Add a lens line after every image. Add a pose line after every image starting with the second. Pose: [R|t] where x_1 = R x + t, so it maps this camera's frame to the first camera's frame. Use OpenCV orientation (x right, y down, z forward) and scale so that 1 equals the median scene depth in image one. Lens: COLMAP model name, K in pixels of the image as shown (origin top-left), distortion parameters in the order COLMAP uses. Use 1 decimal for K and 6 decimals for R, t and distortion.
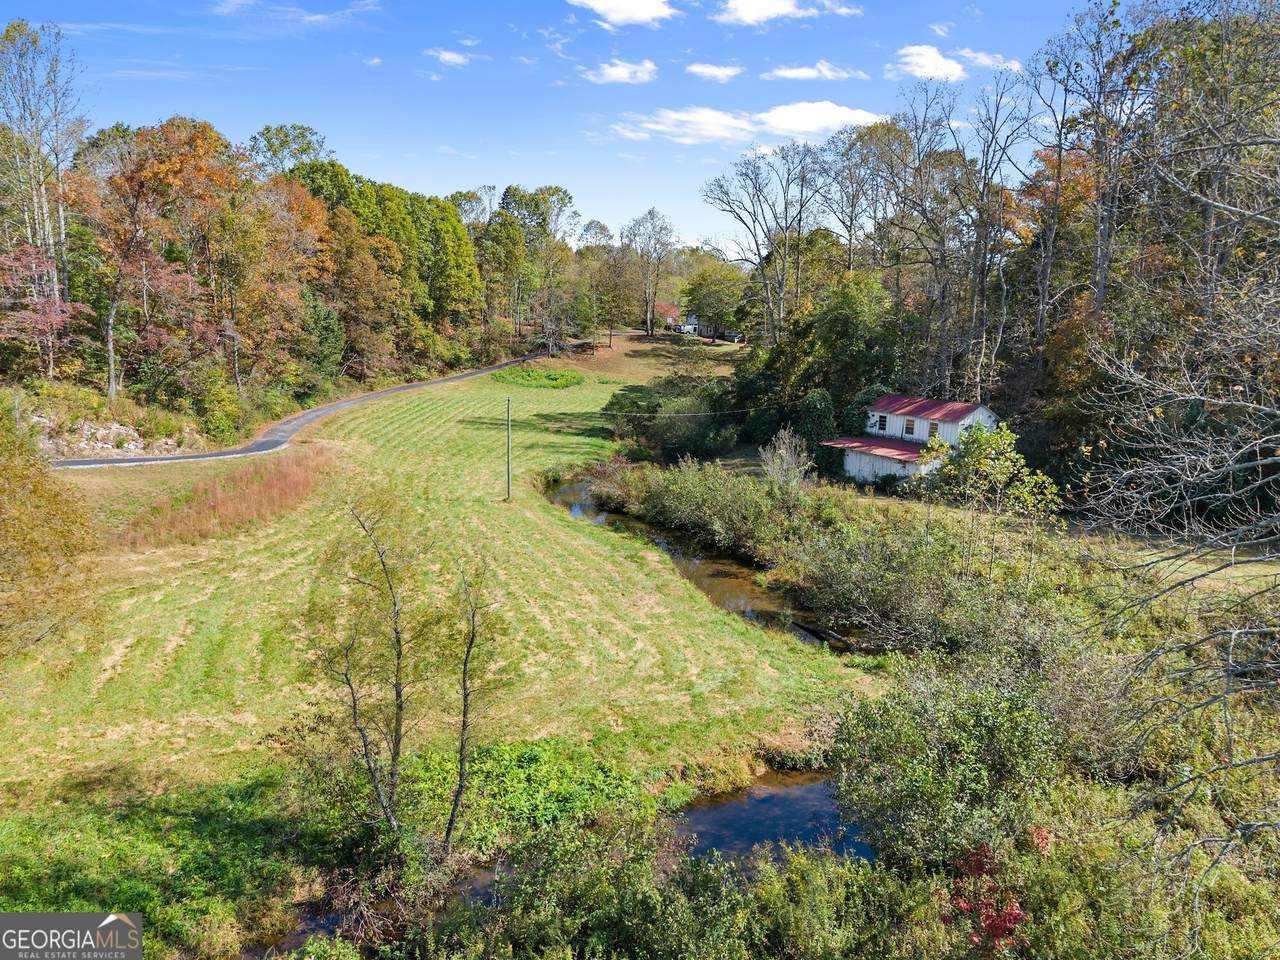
lens RADIAL K [[884.1, 0, 643.1], [0, 884.1, 485.4], [0, 0, 1]] dist [0.129650, -0.205349]
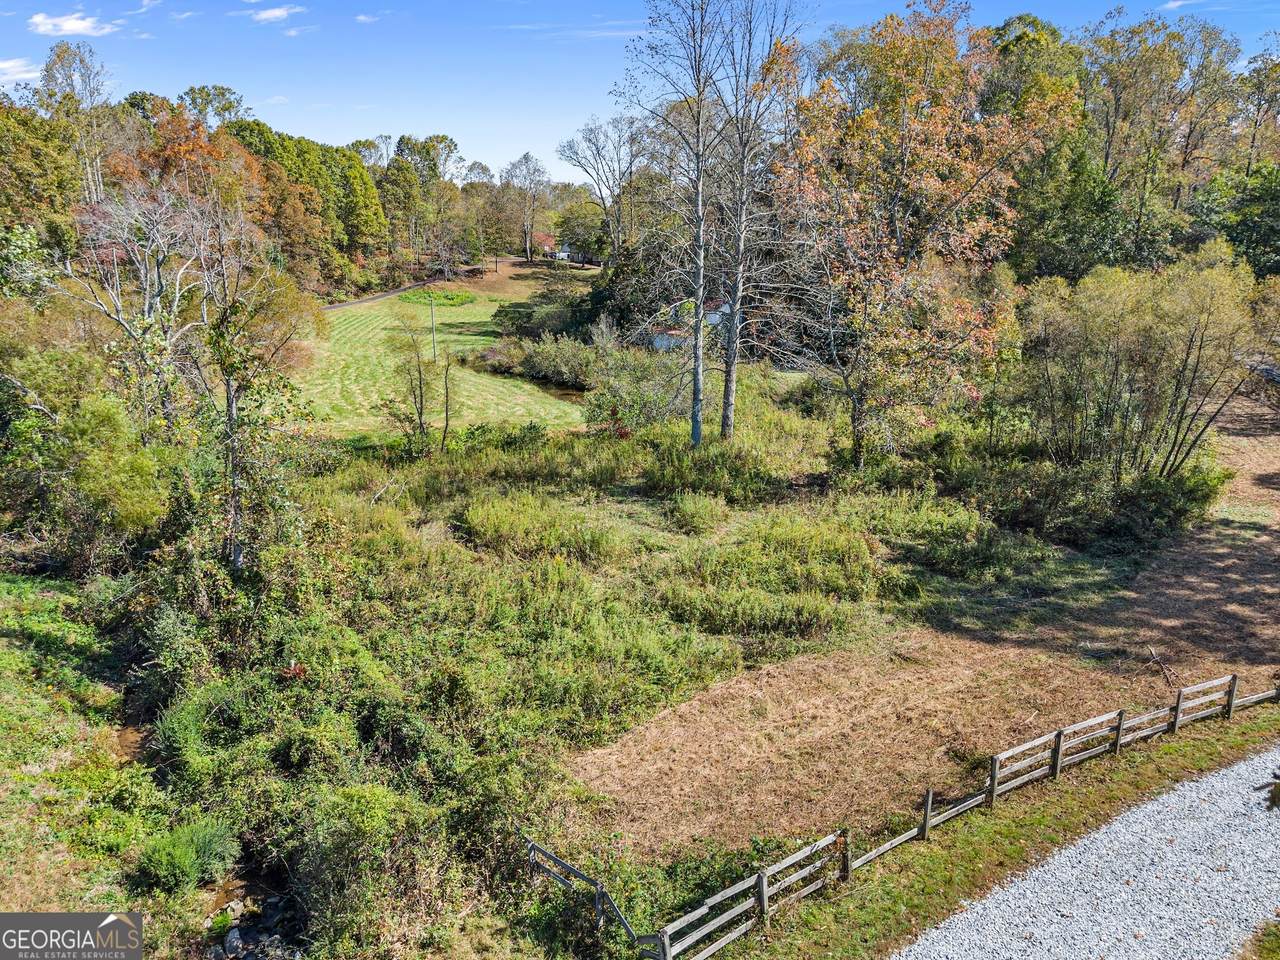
lens RADIAL K [[888.3, 0, 642.6], [0, 888.3, 485.3], [0, 0, 1]] dist [0.028091, -0.003231]
pose [[0.992438, -0.047415, 0.113221, 0.013389], [0.038607, 0.996146, 0.078760, 0.064989], [-0.116519, -0.073793, 0.990443, -0.346464]]
